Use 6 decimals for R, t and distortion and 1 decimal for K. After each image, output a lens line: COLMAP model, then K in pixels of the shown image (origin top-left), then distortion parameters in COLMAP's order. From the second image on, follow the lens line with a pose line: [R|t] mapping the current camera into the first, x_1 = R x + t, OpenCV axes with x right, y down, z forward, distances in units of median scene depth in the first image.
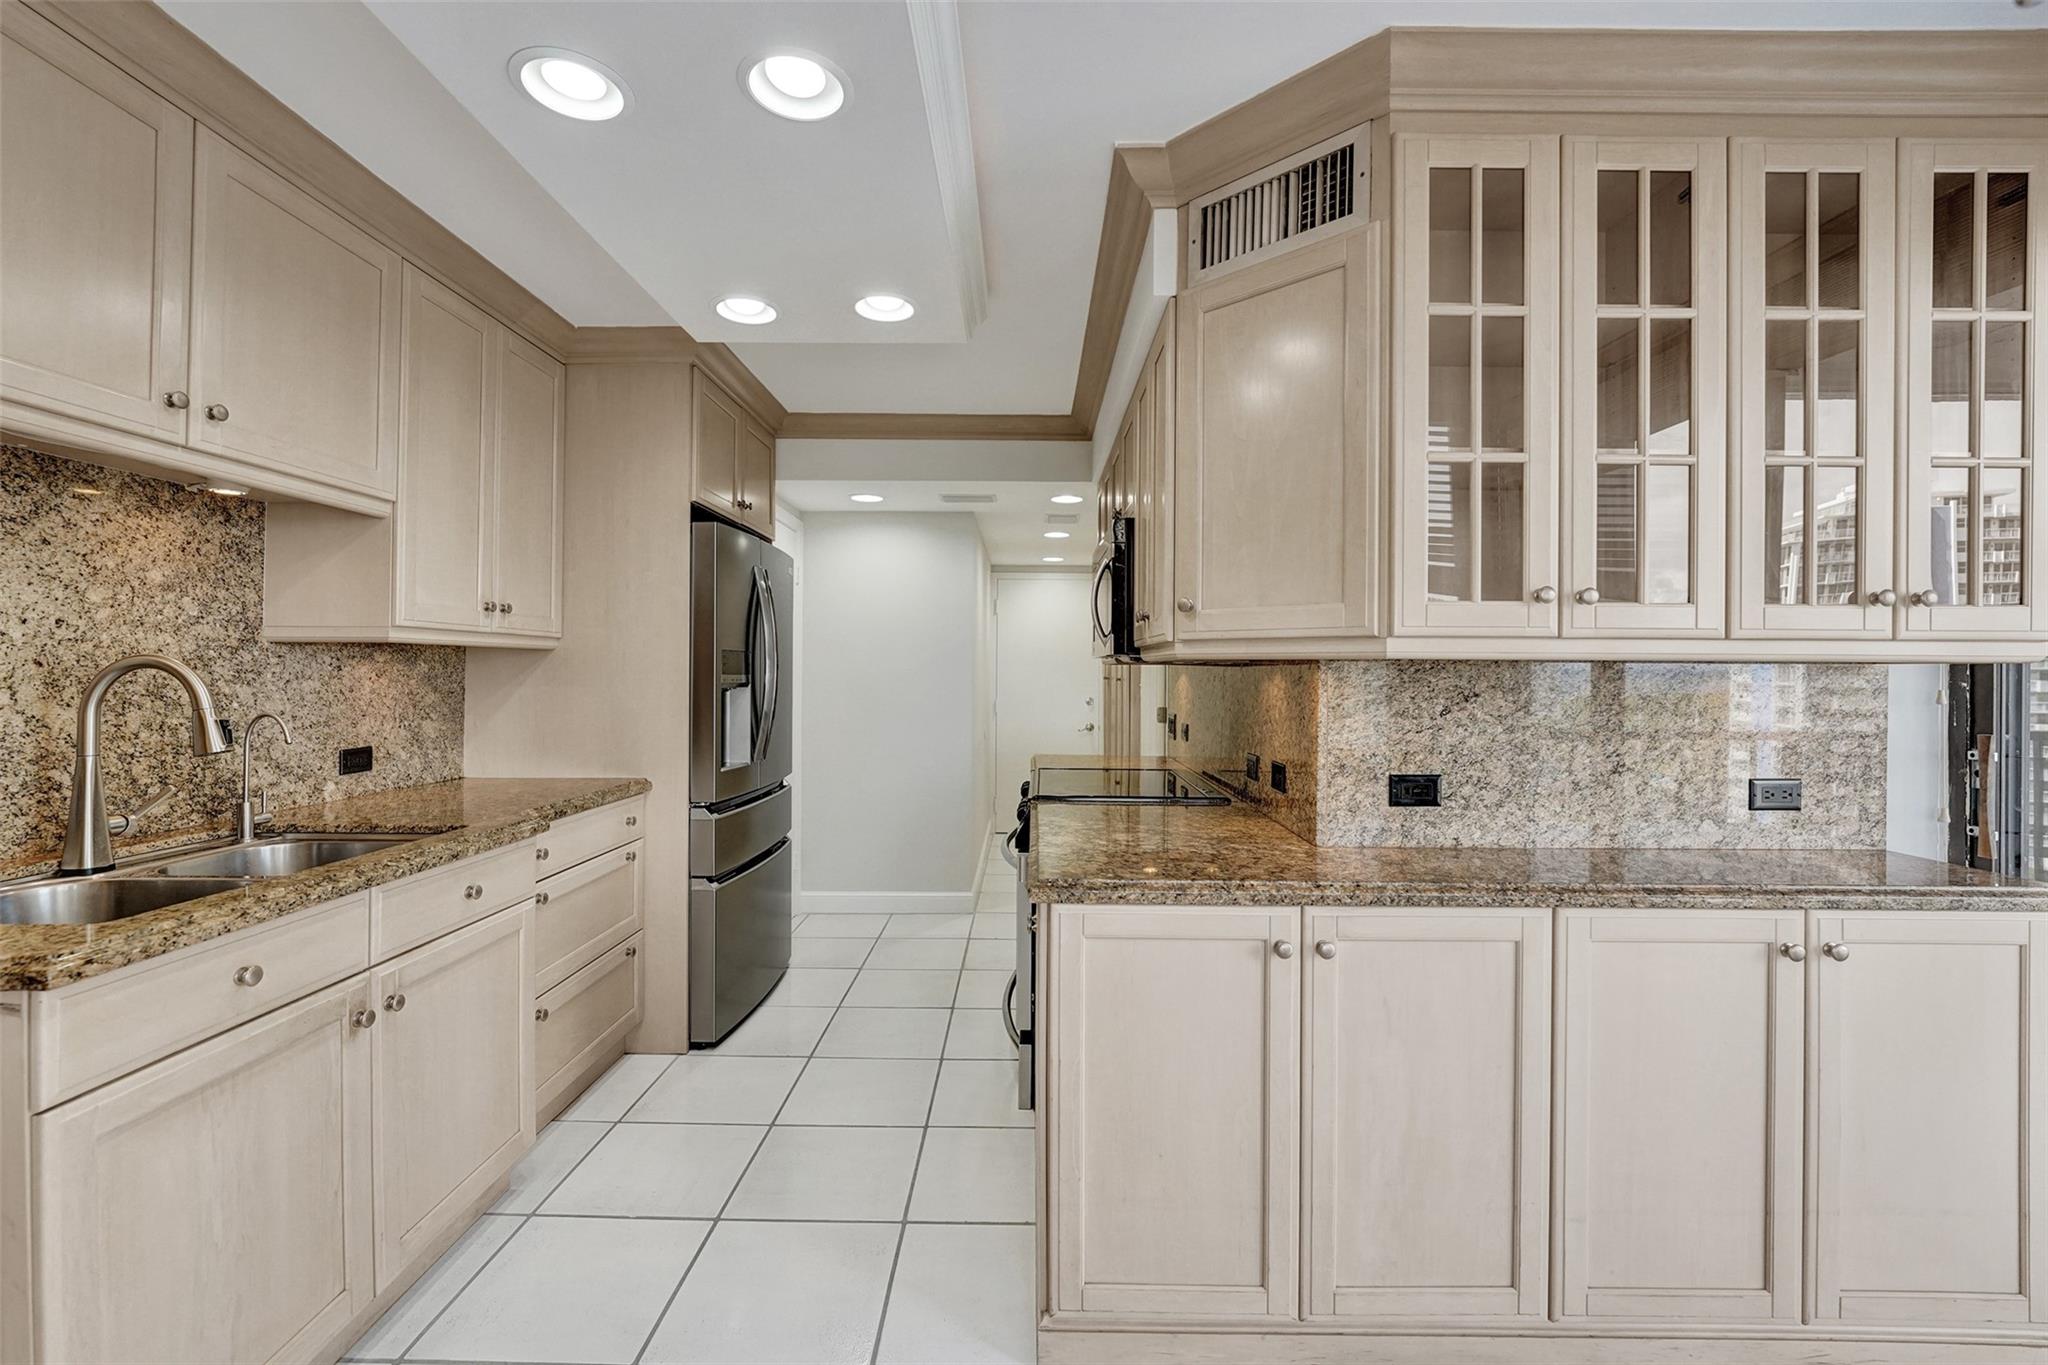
lens RADIAL K [[851.2, 0, 1012.0], [0, 851.2, 670.7], [0, 0, 1]] dist [-0.017910, -0.000489]
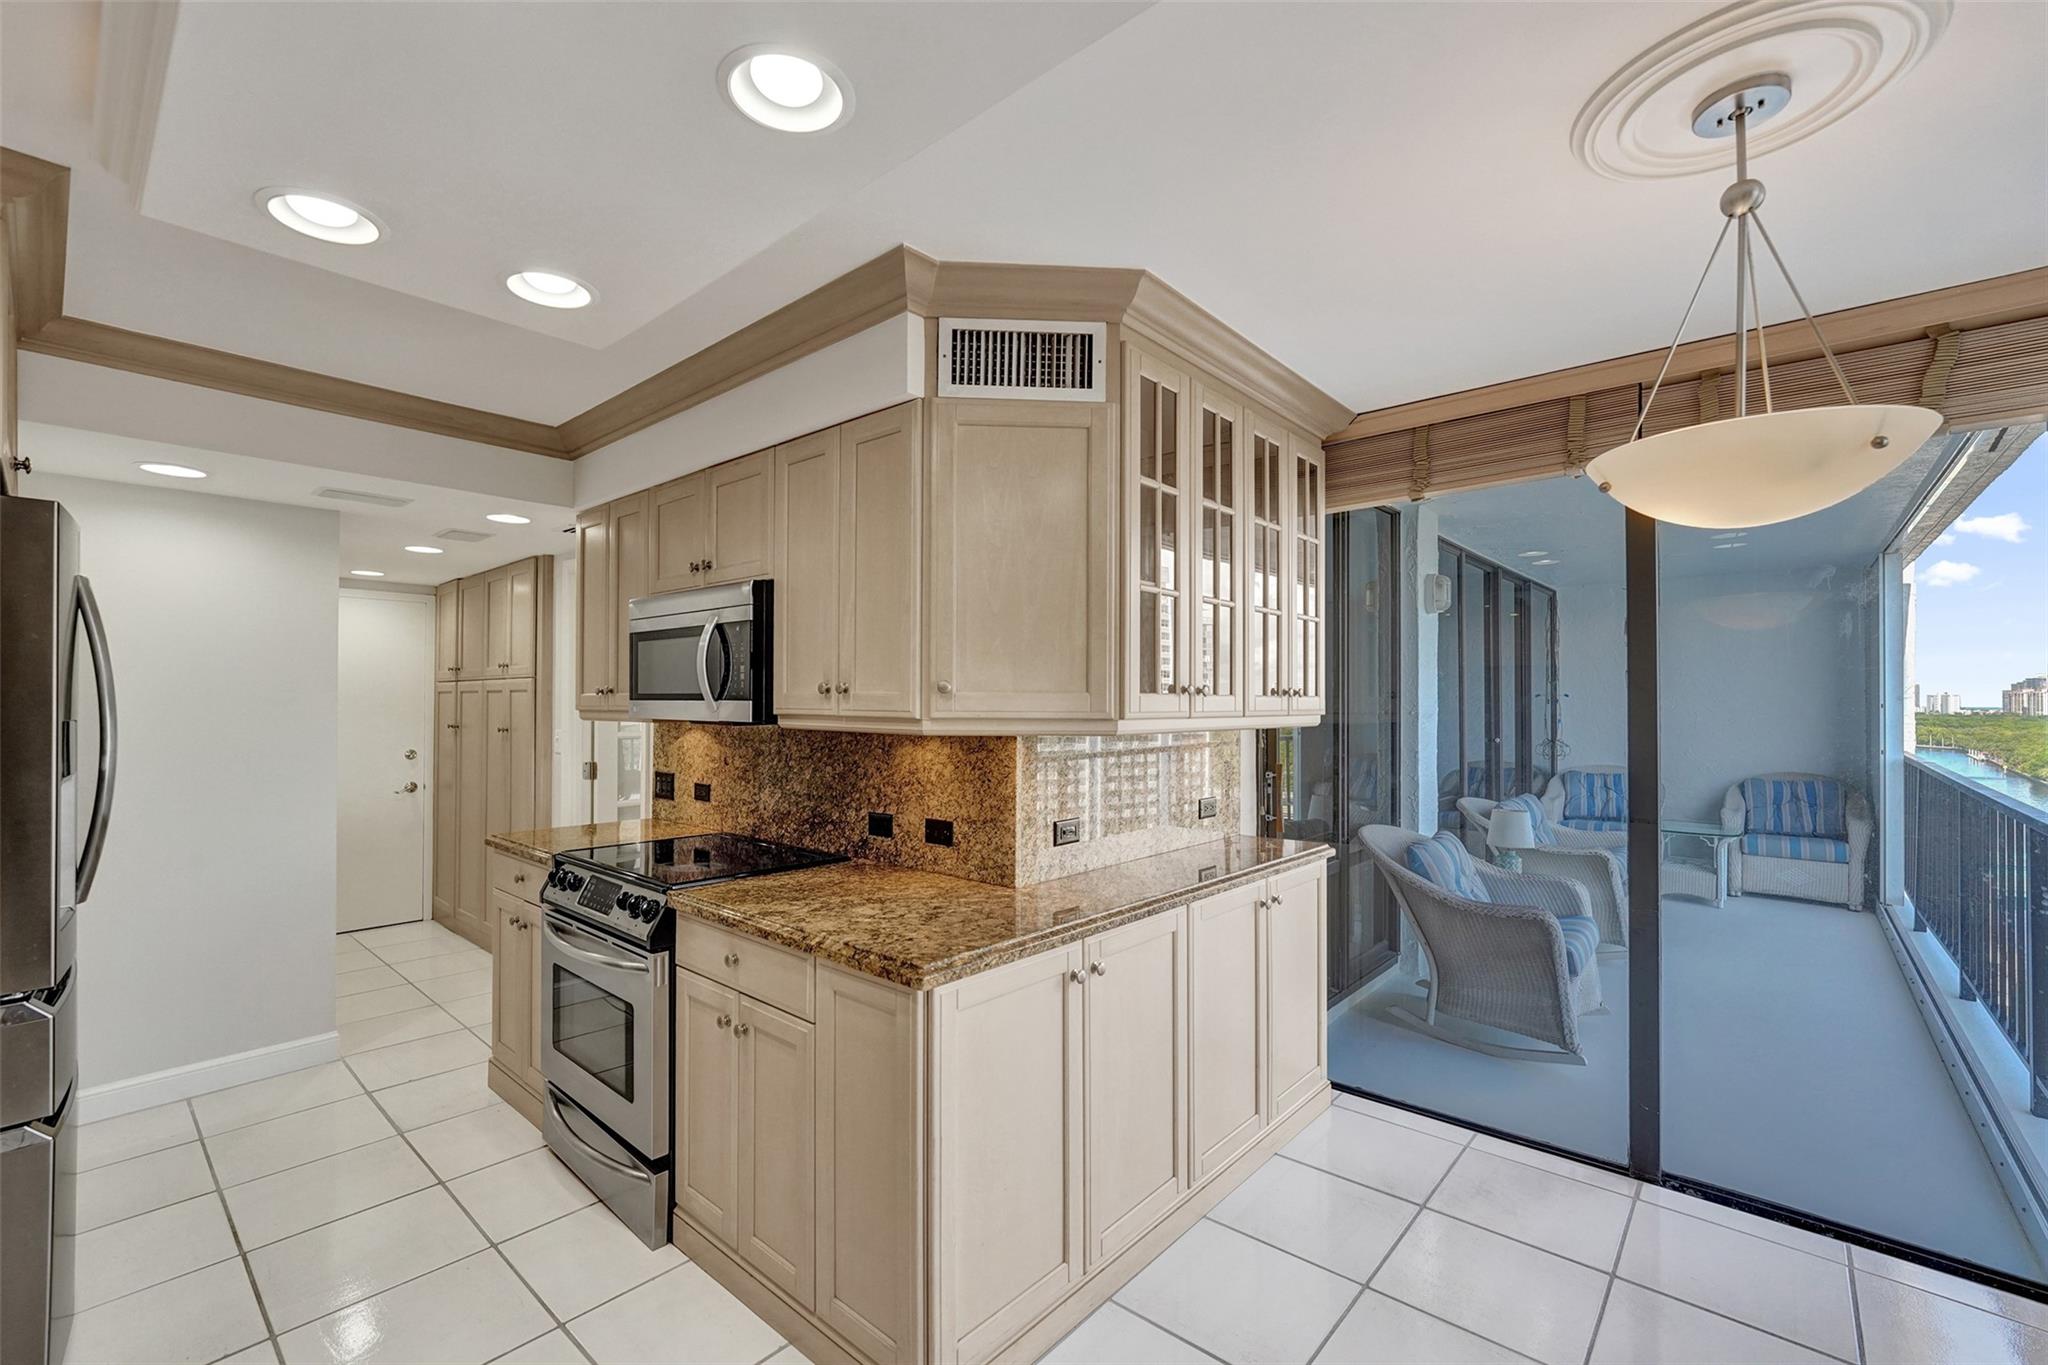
lens RADIAL K [[867.6, 0, 989.0], [0, 867.6, 688.4], [0, 0, 1]] dist [-0.003305, -0.000301]
pose [[0.661505, 0.003623, 0.749932, -0.590411], [0.003222, 0.999965, -0.007673, -0.066622], [-0.749934, 0.007492, 0.661471, 0.215886]]
